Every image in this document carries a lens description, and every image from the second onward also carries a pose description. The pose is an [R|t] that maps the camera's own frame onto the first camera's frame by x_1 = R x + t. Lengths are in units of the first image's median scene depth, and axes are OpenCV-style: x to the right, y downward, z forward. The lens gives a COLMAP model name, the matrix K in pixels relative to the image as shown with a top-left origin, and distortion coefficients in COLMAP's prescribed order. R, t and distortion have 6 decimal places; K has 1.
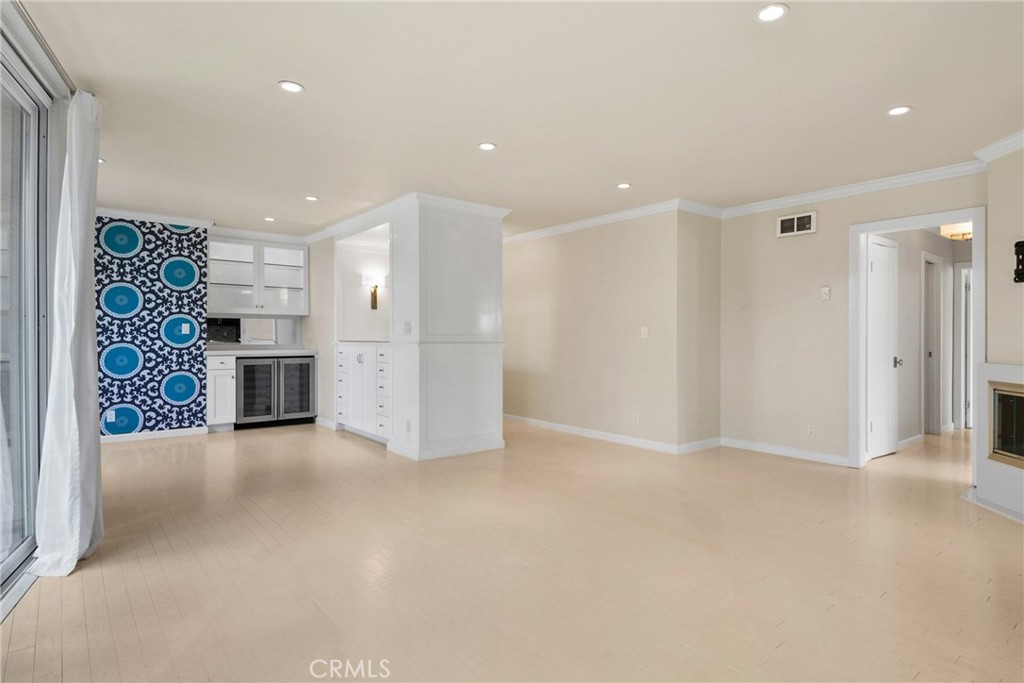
lens RADIAL K [[515.2, 0, 519.3], [0, 515.2, 342.9], [0, 0, 1]] dist [0.036474, -0.044928]
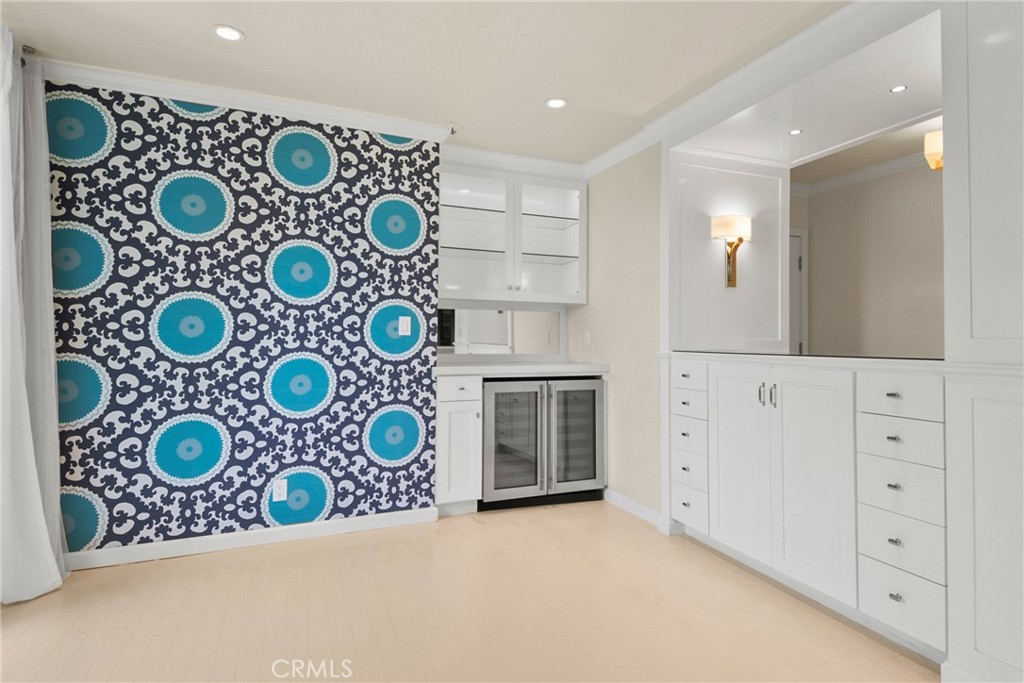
lens RADIAL K [[515.2, 0, 519.3], [0, 515.2, 342.9], [0, 0, 1]] dist [0.036474, -0.044928]
pose [[0.947614, 0.005426, -0.319370, -0.348518], [-0.008842, 0.999918, -0.009247, -0.005323], [0.319294, 0.011586, 0.947585, 0.514902]]
